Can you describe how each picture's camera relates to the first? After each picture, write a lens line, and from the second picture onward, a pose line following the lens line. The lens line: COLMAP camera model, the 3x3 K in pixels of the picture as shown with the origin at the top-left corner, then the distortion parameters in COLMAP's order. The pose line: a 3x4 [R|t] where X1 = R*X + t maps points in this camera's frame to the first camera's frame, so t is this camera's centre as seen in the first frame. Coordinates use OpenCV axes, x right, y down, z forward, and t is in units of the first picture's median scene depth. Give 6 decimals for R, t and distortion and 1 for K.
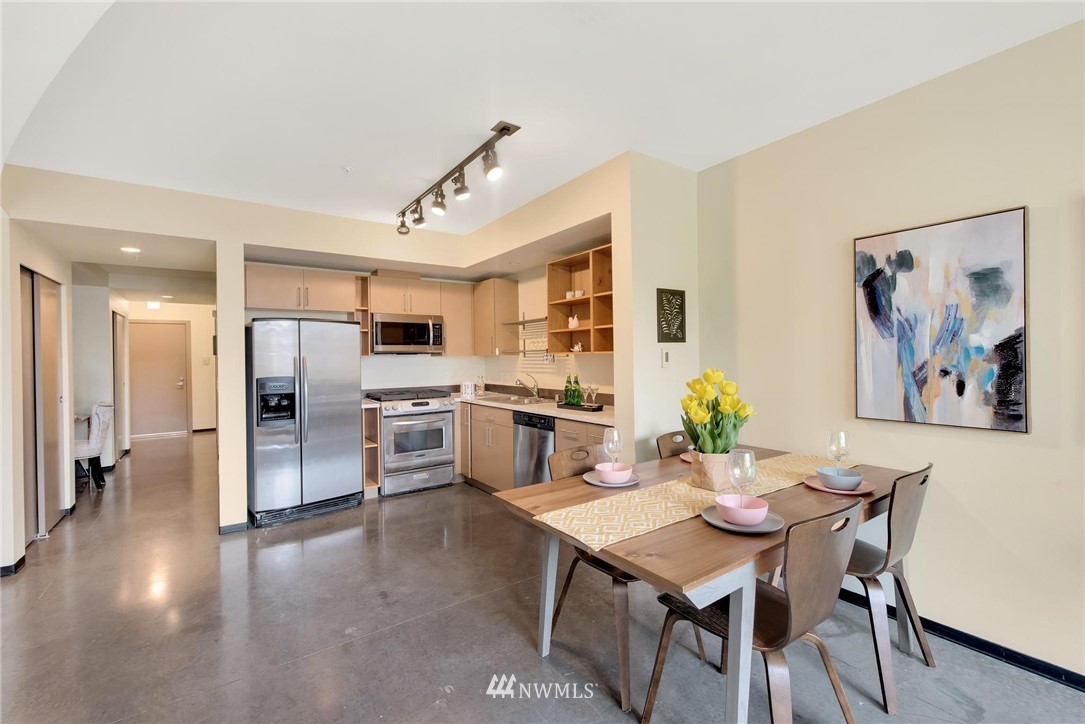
lens RADIAL K [[453.3, 0, 542.5], [0, 453.3, 362.0], [0, 0, 1]] dist [-0.000276, -0.000002]
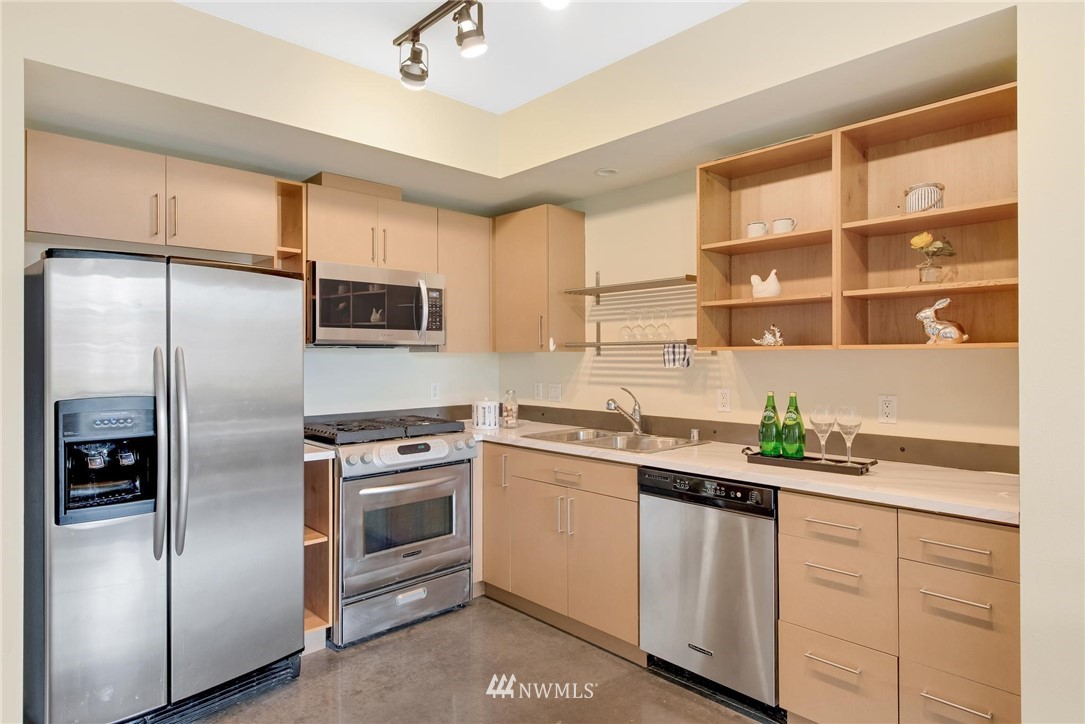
lens RADIAL K [[613.2, 0, 542.5], [0, 613.2, 362.0], [0, 0, 1]] dist [0.003155, -0.001009]
pose [[0.990192, 0.008899, 0.139430, -0.232952], [-0.008622, 0.999959, -0.002585, -0.000676], [-0.139447, 0.001358, 0.990229, 0.334747]]
